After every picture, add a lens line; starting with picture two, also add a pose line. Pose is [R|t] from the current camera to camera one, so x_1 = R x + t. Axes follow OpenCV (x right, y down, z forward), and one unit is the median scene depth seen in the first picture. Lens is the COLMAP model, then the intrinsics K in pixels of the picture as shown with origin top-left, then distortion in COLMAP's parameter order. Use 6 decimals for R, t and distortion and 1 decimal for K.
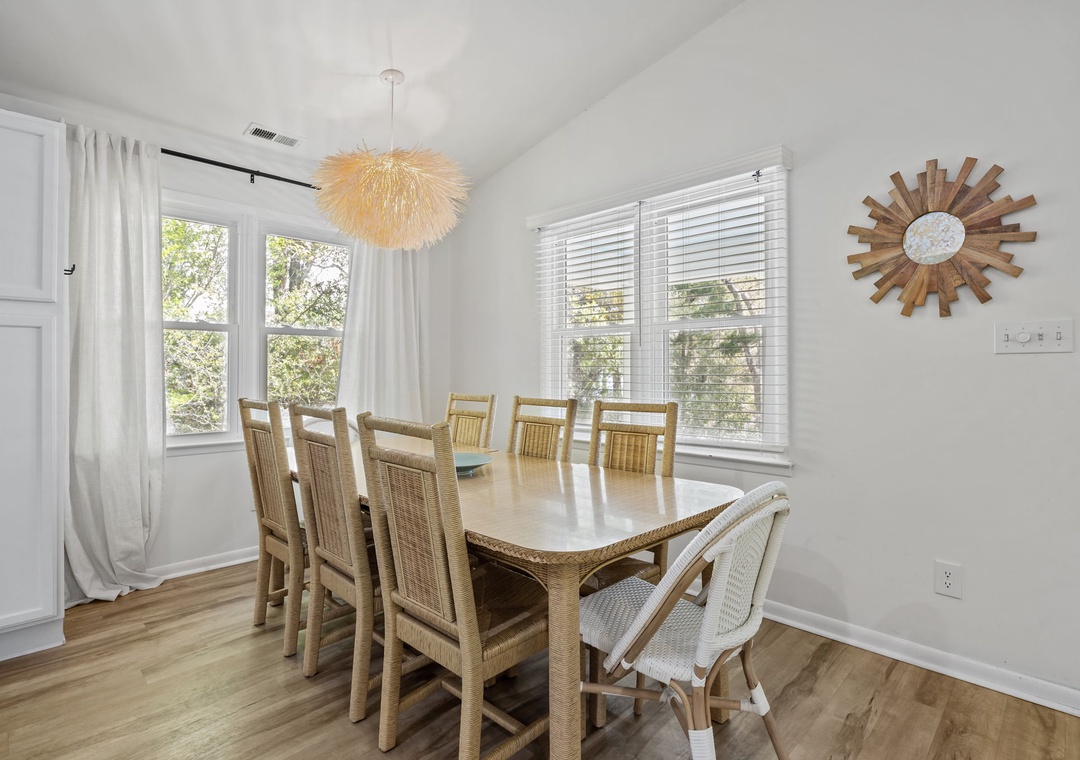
lens RADIAL K [[540.0, 0, 541.9], [0, 540.0, 369.3], [0, 0, 1]] dist [-0.002604, -0.000314]
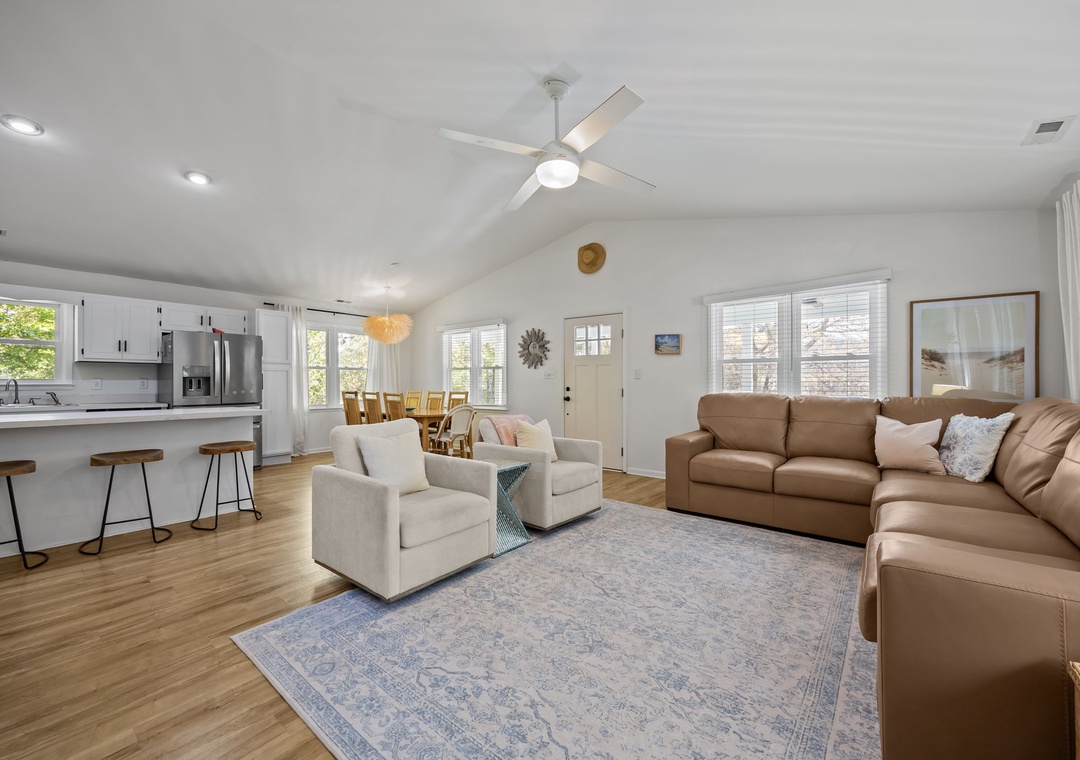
lens RADIAL K [[431.8, 0, 538.4], [0, 431.8, 389.5], [0, 0, 1]] dist [-0.001062, -0.000253]
pose [[0.995602, -0.002693, 0.093647, 0.417969], [0.000935, 0.999823, 0.018815, -0.007581], [-0.093681, -0.018644, 0.995428, -1.841416]]
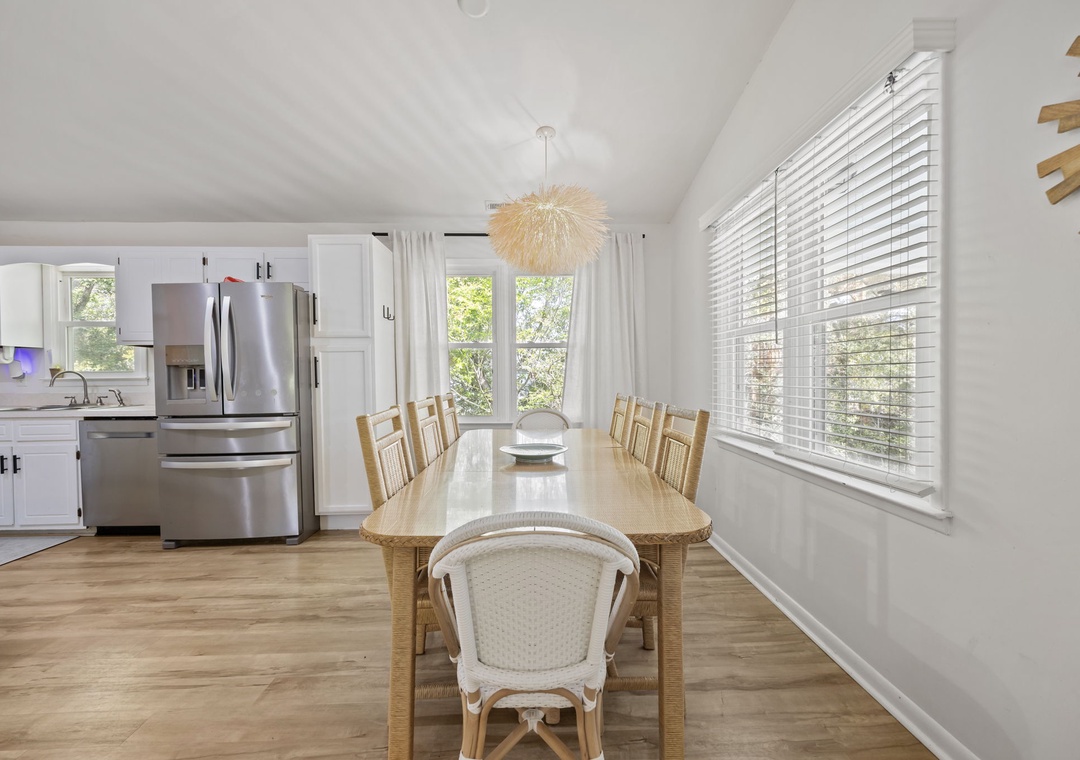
lens RADIAL K [[449.2, 0, 545.6], [0, 449.2, 383.7], [0, 0, 1]] dist [-0.000426, 0.000046]
pose [[0.728532, 0.007904, -0.684966, 0.502151], [0.008465, 0.999753, 0.020540, 0.003978], [0.684959, -0.020762, 0.728286, 0.298251]]
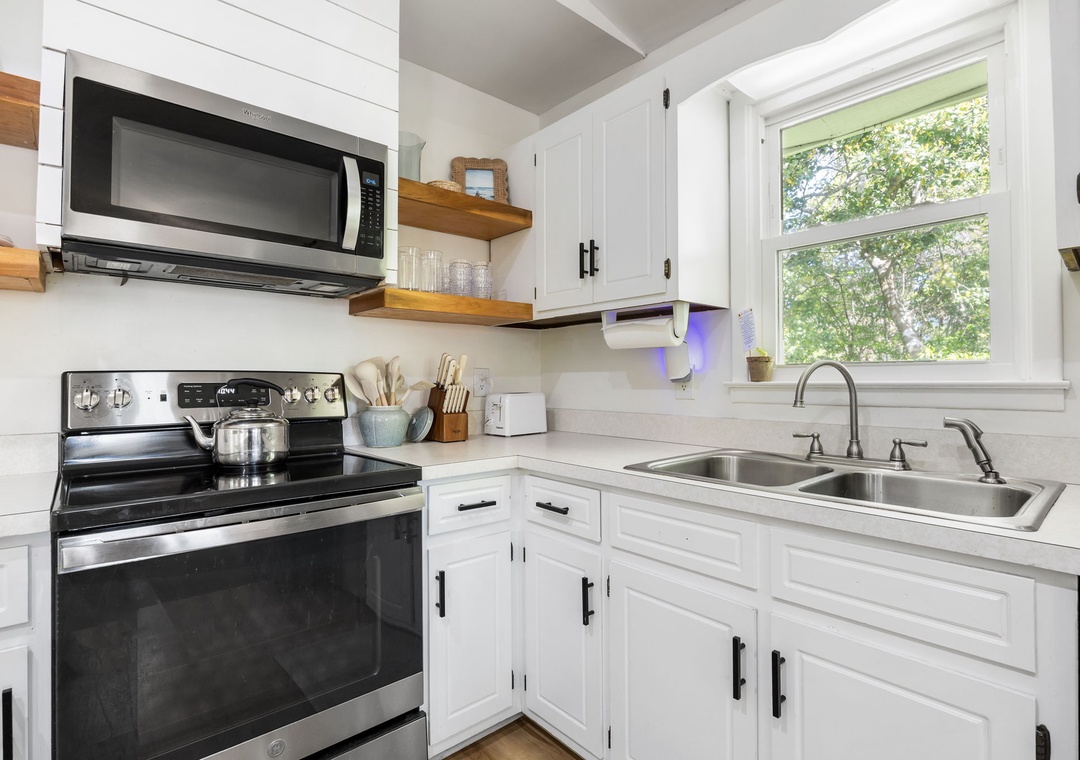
lens RADIAL K [[540.0, 0, 541.9], [0, 540.0, 369.3], [0, 0, 1]] dist [-0.002604, -0.000314]
pose [[-0.068577, -0.018058, -0.997482, -1.104989], [0.004146, 0.999822, -0.018386, -0.001682], [0.997637, -0.005396, -0.068490, 0.015370]]
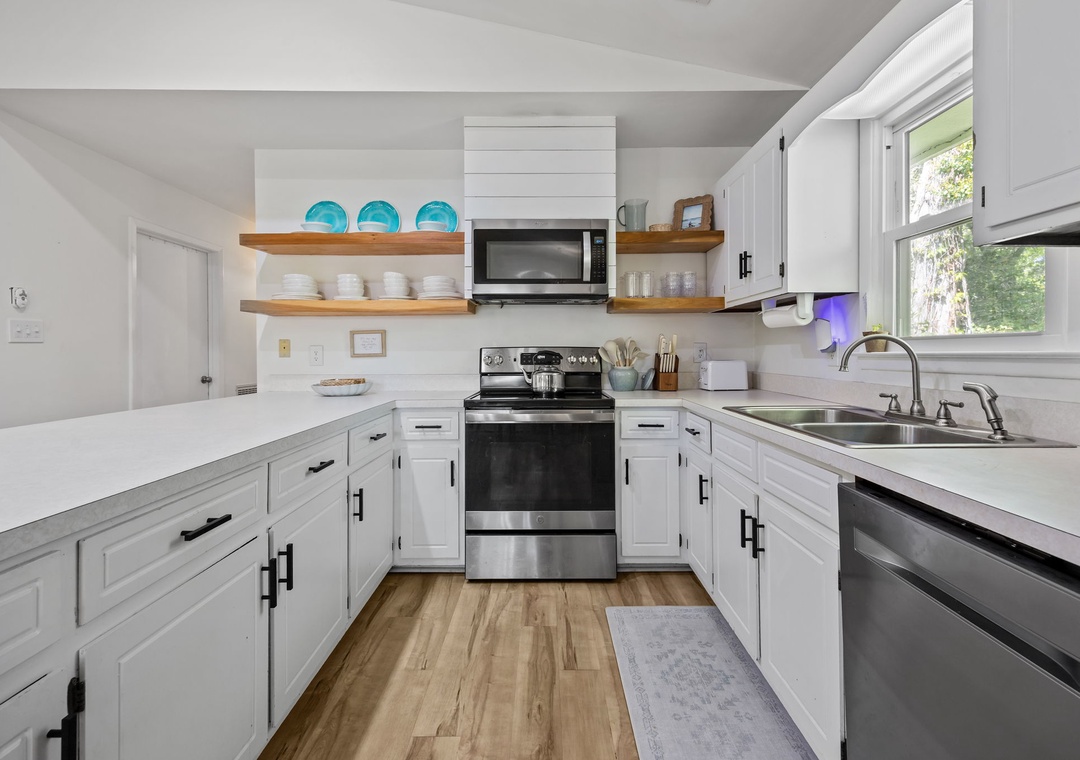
lens RADIAL K [[470.6, 0, 541.7], [0, 470.6, 350.0], [0, 0, 1]] dist [0.001047, 0.000098]
pose [[-0.713255, 0.002234, -0.700901, -0.913026], [0.007316, 0.999964, -0.004257, -0.001284], [0.700866, -0.008164, -0.713246, 0.445890]]
